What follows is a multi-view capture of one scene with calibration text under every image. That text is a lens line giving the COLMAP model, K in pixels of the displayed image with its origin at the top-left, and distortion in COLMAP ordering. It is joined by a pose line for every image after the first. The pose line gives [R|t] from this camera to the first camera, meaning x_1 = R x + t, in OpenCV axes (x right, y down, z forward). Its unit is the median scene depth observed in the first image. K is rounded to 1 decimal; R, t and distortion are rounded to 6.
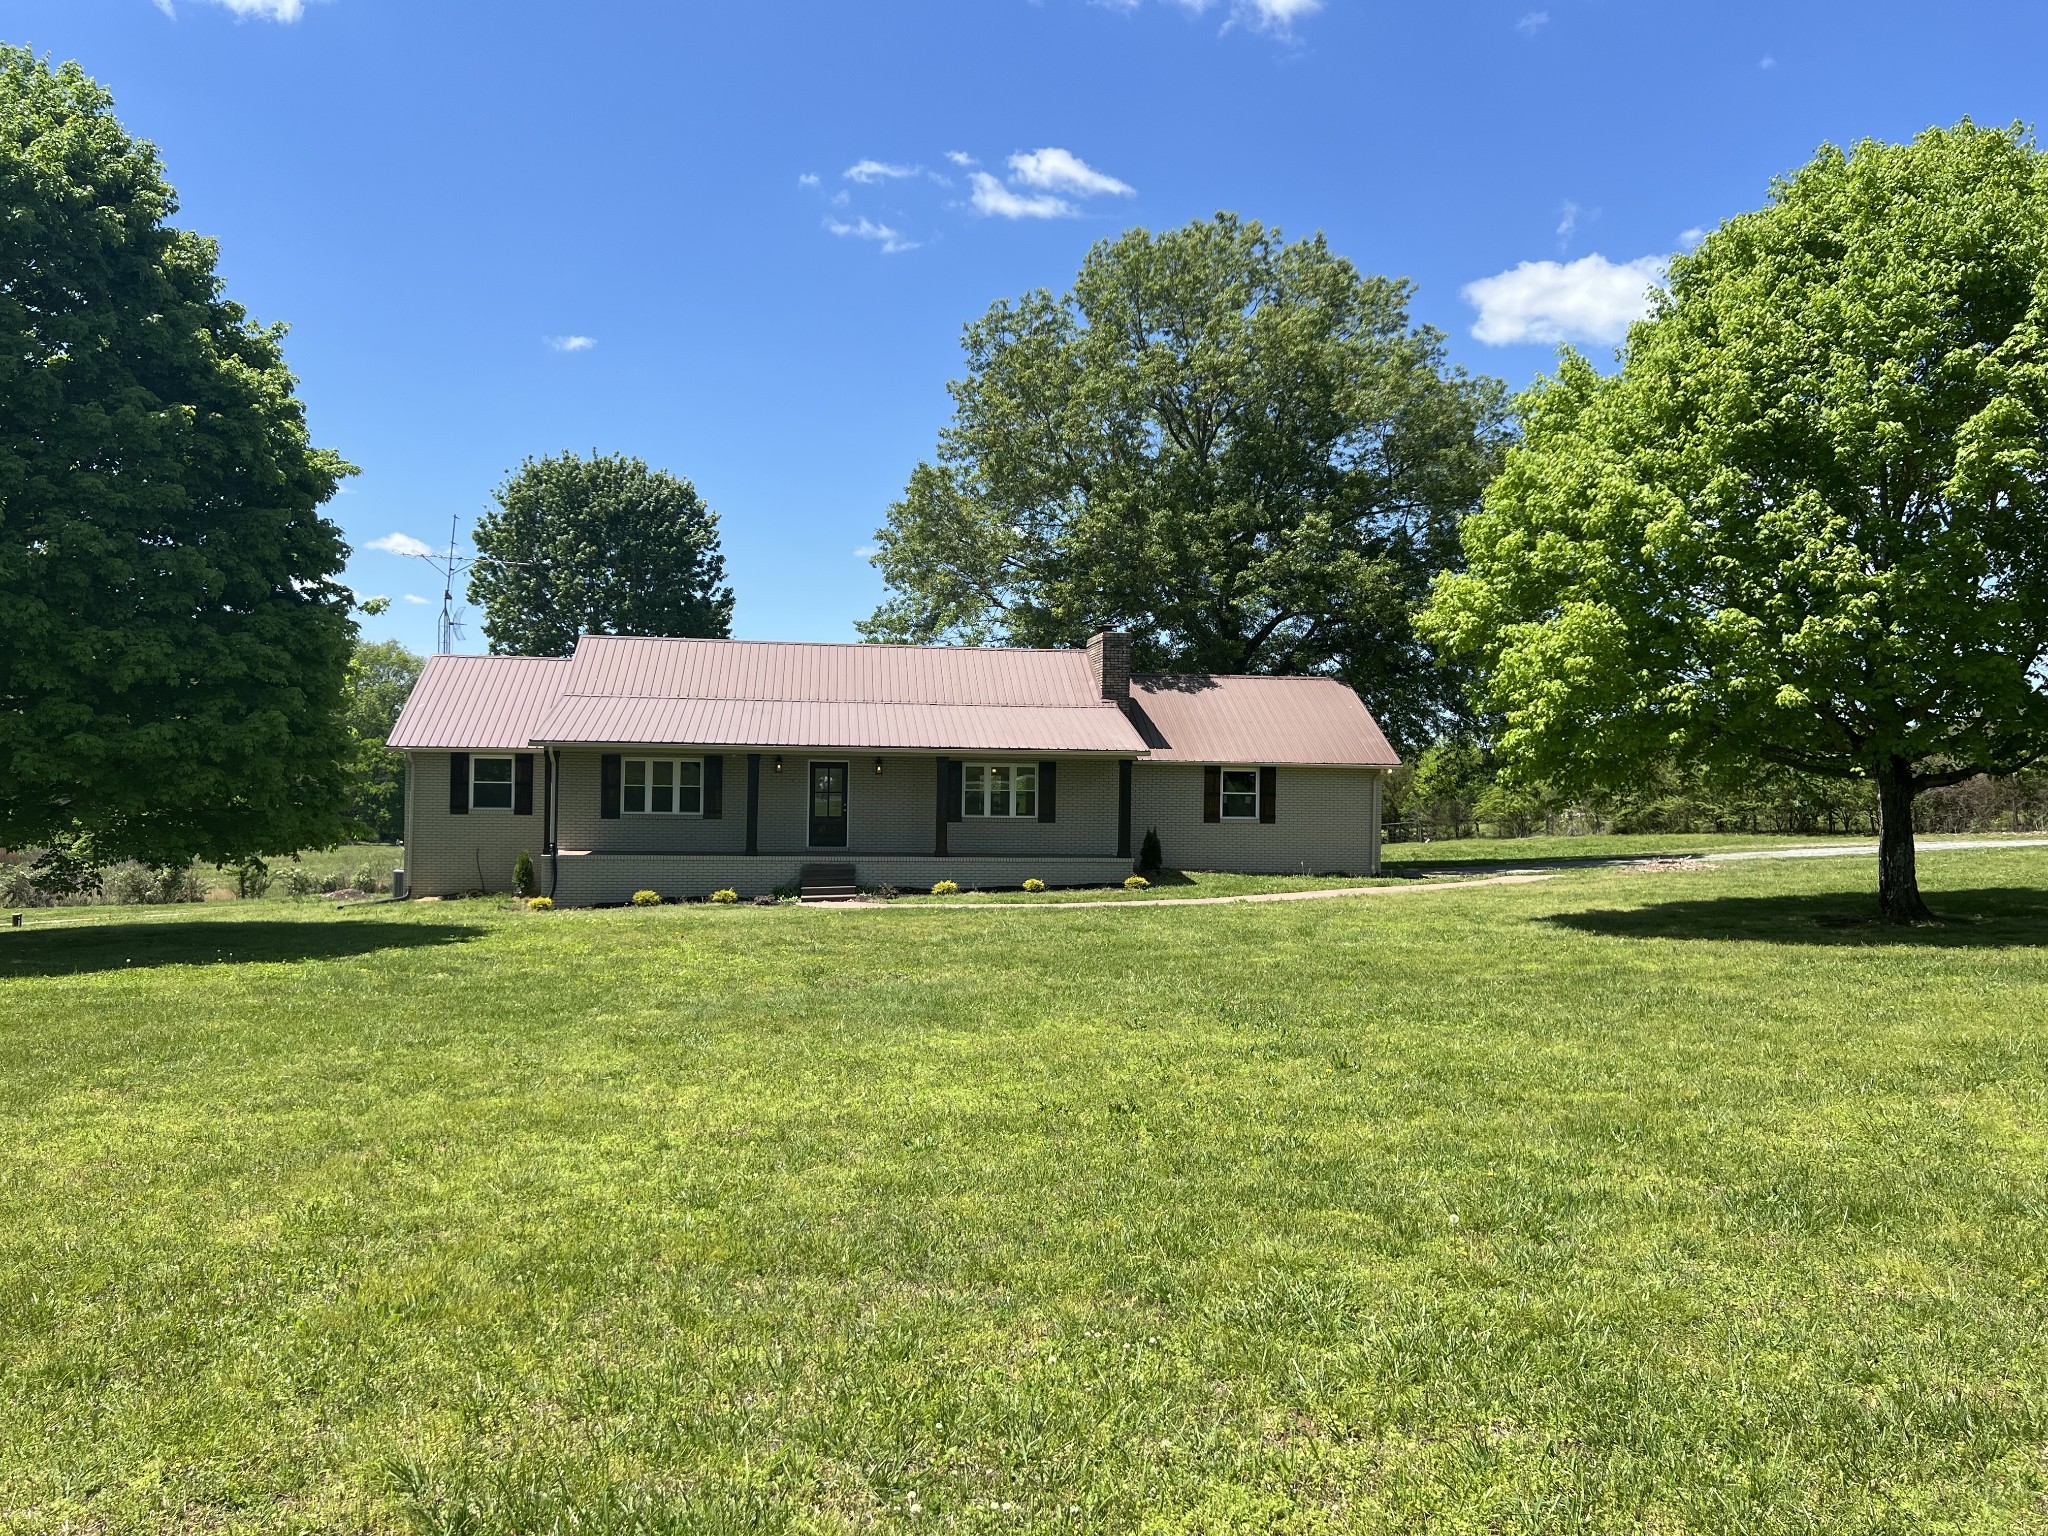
lens RADIAL K [[1576.1, 0, 1022.2], [0, 1576.1, 736.2], [0, 0, 1]] dist [0.089044, -0.115957]
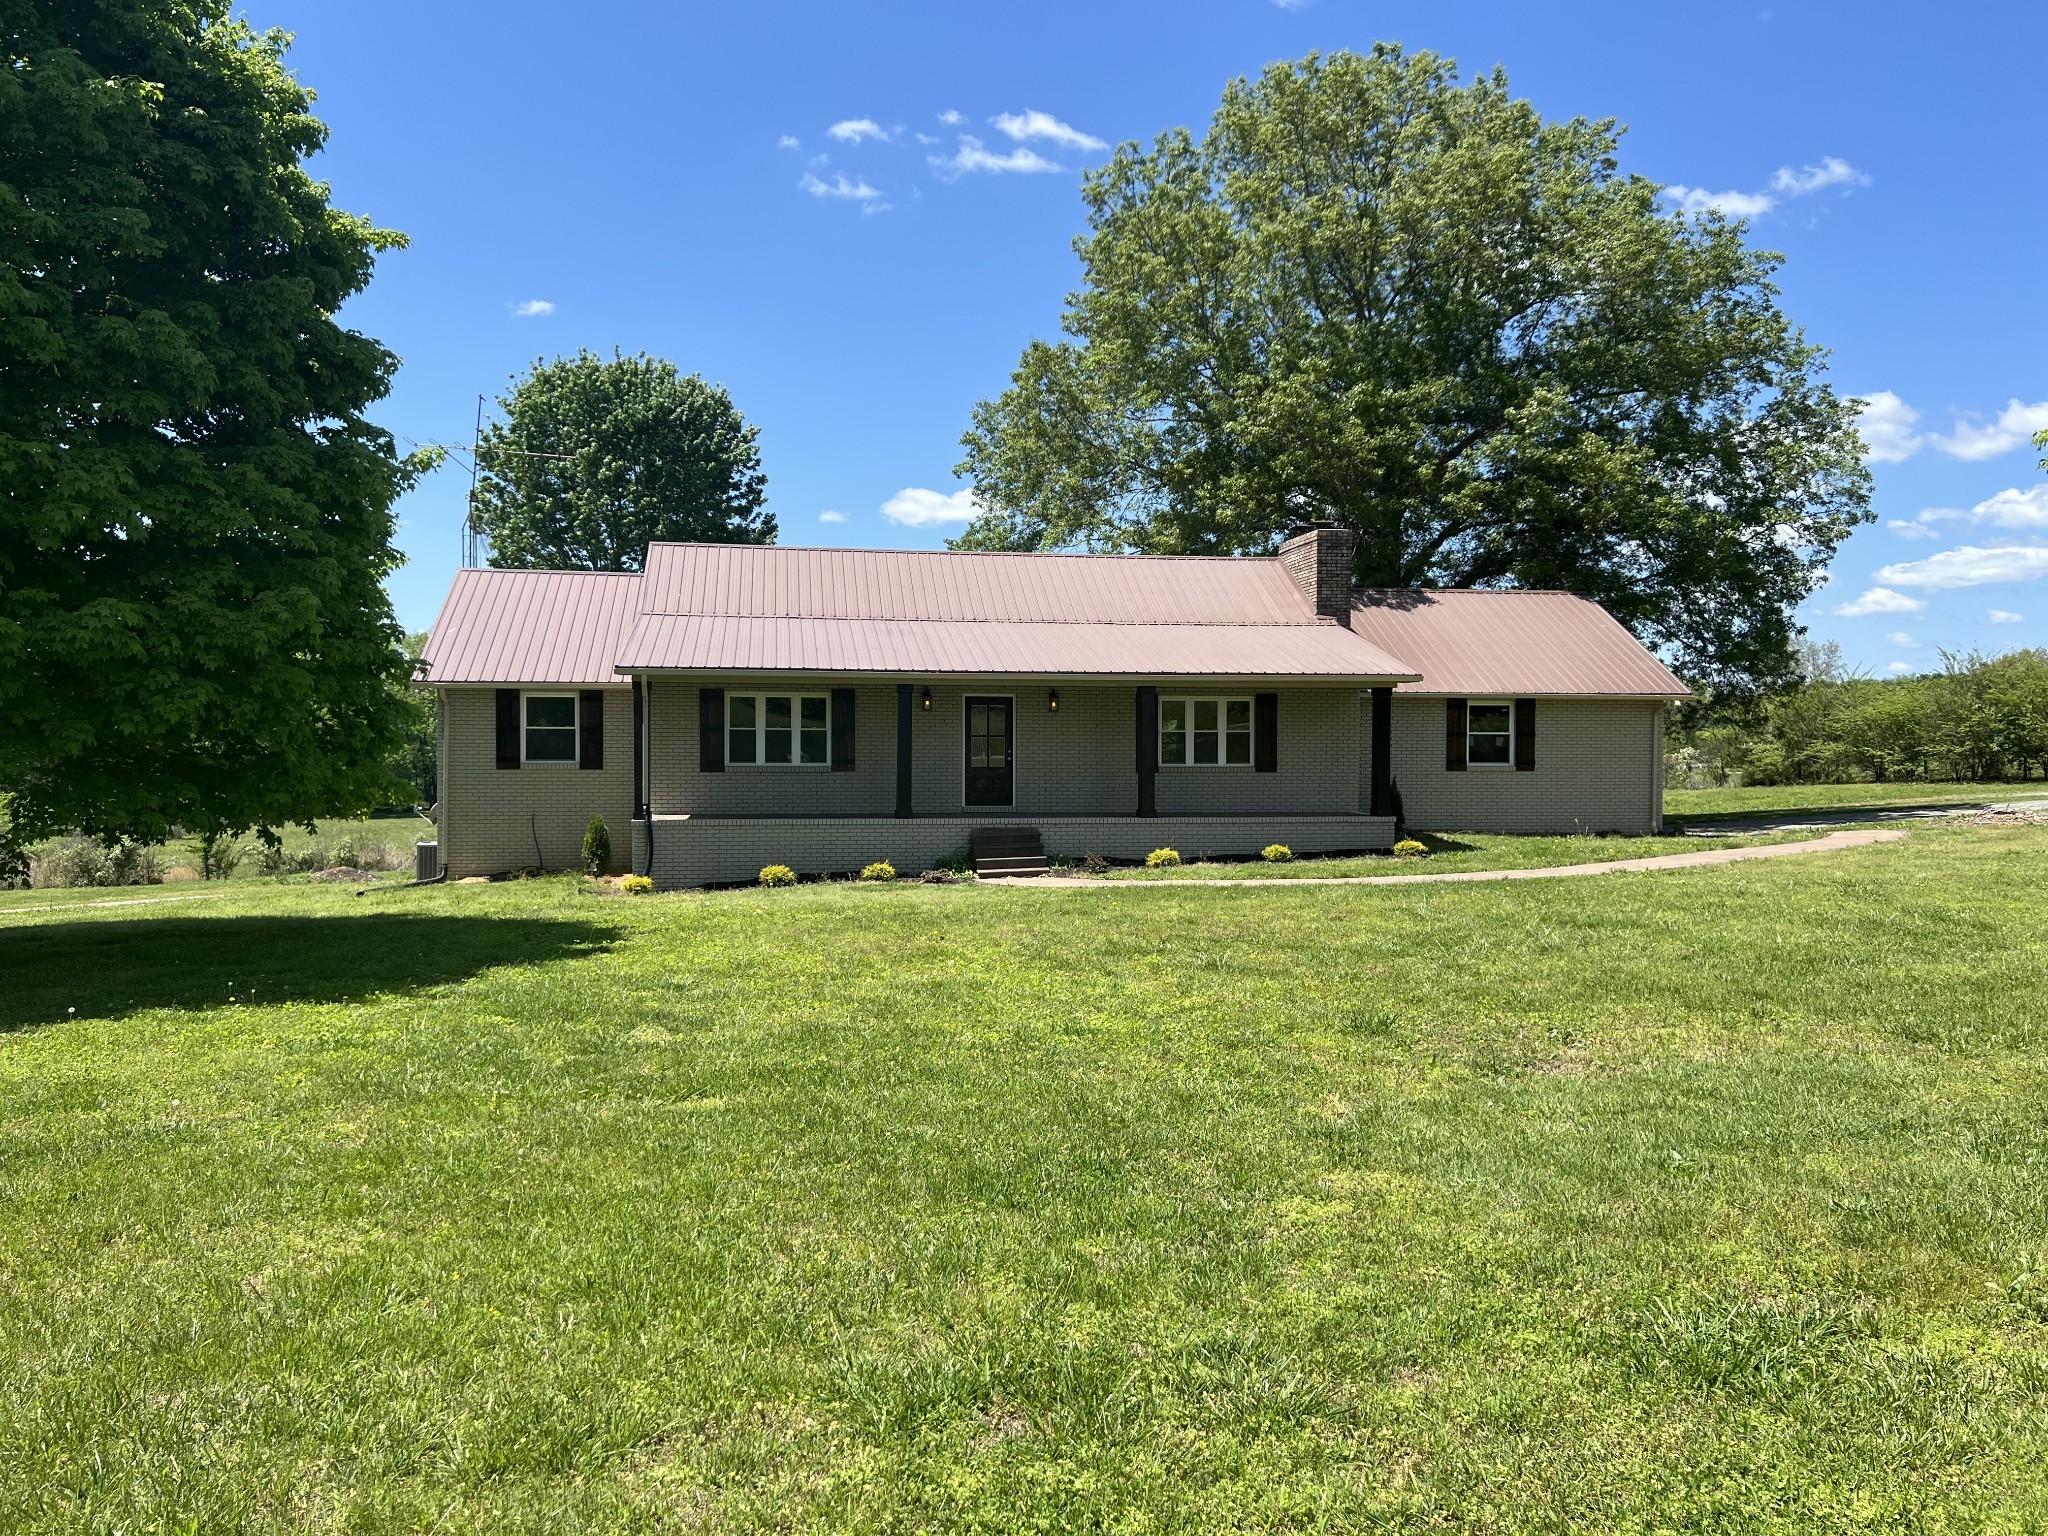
lens RADIAL K [[1576.1, 0, 1022.2], [0, 1576.1, 736.2], [0, 0, 1]] dist [0.089044, -0.115957]
pose [[0.999615, -0.011808, 0.025120, -0.122915], [0.011274, 0.999709, 0.021327, 0.019223], [-0.025364, -0.021035, 0.999457, 0.223285]]
